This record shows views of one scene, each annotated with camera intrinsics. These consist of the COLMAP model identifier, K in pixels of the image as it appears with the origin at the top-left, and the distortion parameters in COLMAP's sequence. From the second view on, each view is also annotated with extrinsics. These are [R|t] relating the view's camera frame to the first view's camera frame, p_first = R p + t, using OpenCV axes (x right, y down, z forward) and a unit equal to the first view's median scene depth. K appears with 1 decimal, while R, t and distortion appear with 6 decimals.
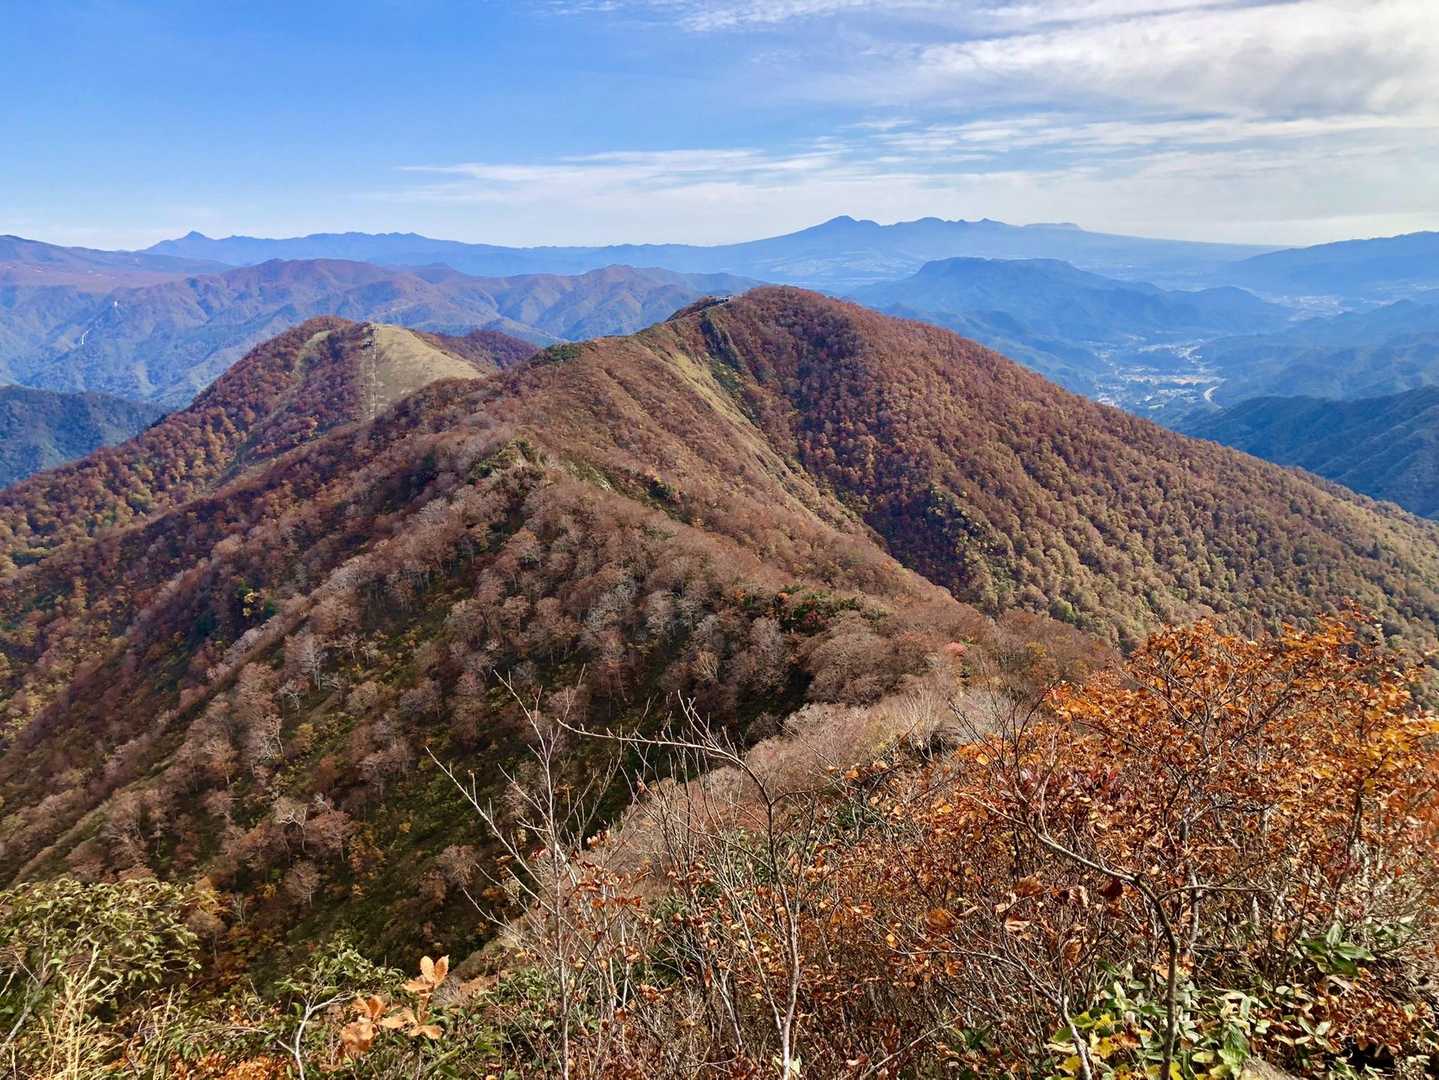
lens RADIAL K [[1134.6, 0, 719.5], [0, 1134.6, 540.0], [0, 0, 1]] dist [0.010616, -0.001559]
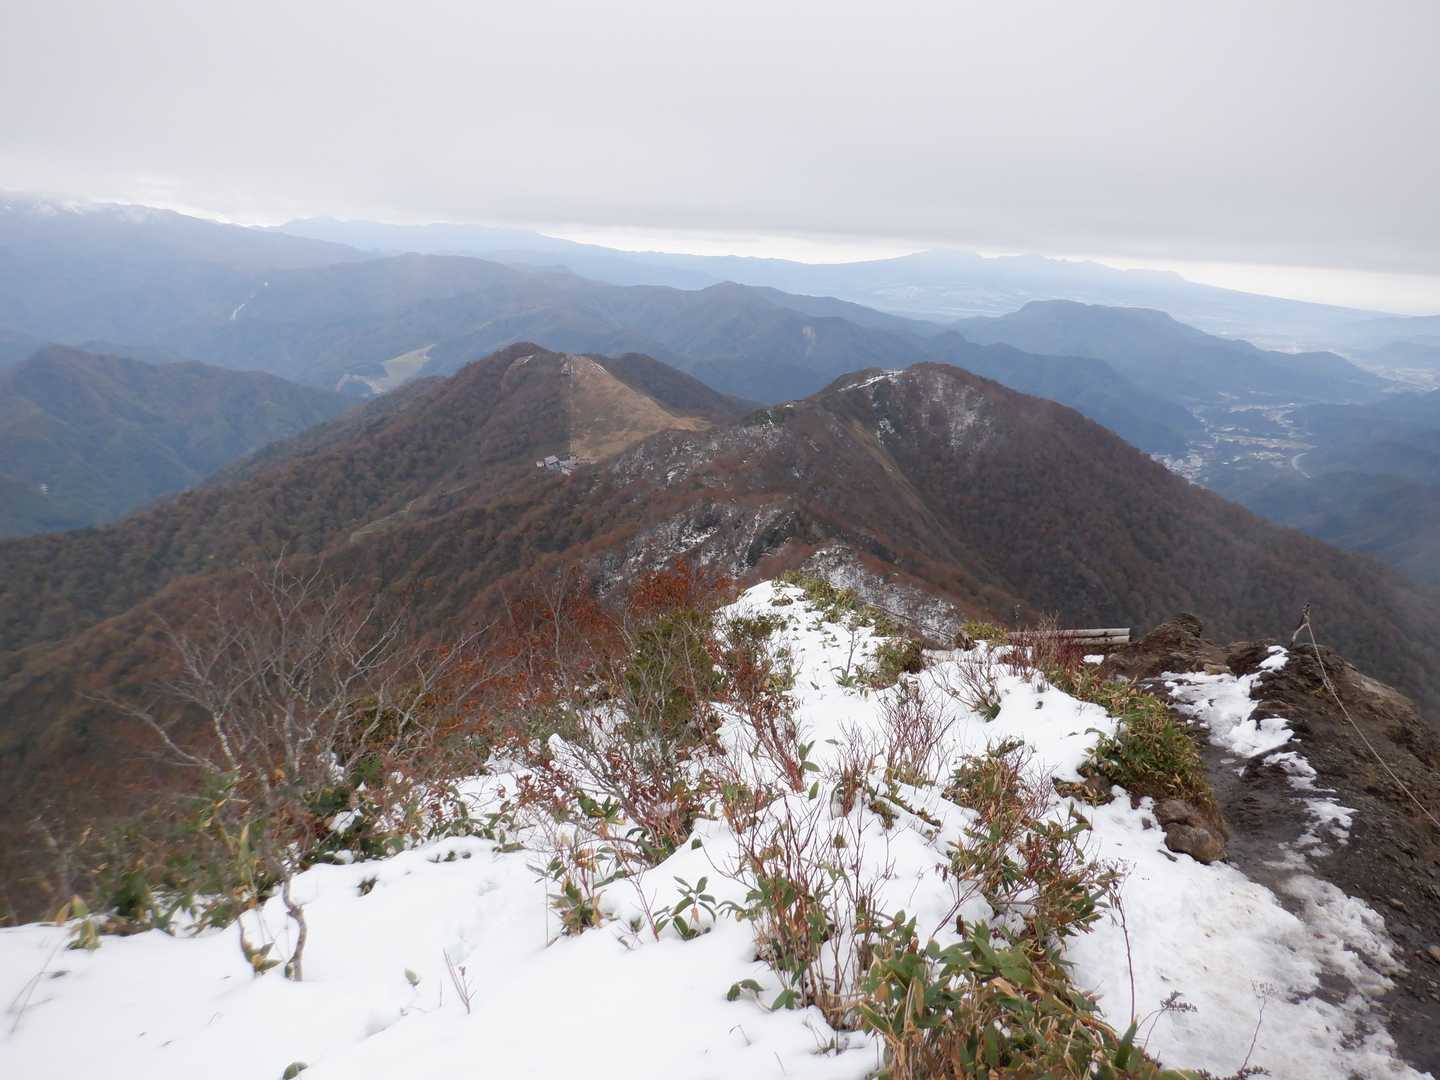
lens RADIAL K [[1188.6, 0, 720.0], [0, 1188.6, 540.0], [0, 0, 1]] dist [0.003580, 0.000907]
pose [[0.994974, 0.092954, -0.037224, -0.126937], [-0.092985, 0.995667, 0.000893, -0.026091], [0.037146, 0.002573, 0.999307, -0.289580]]
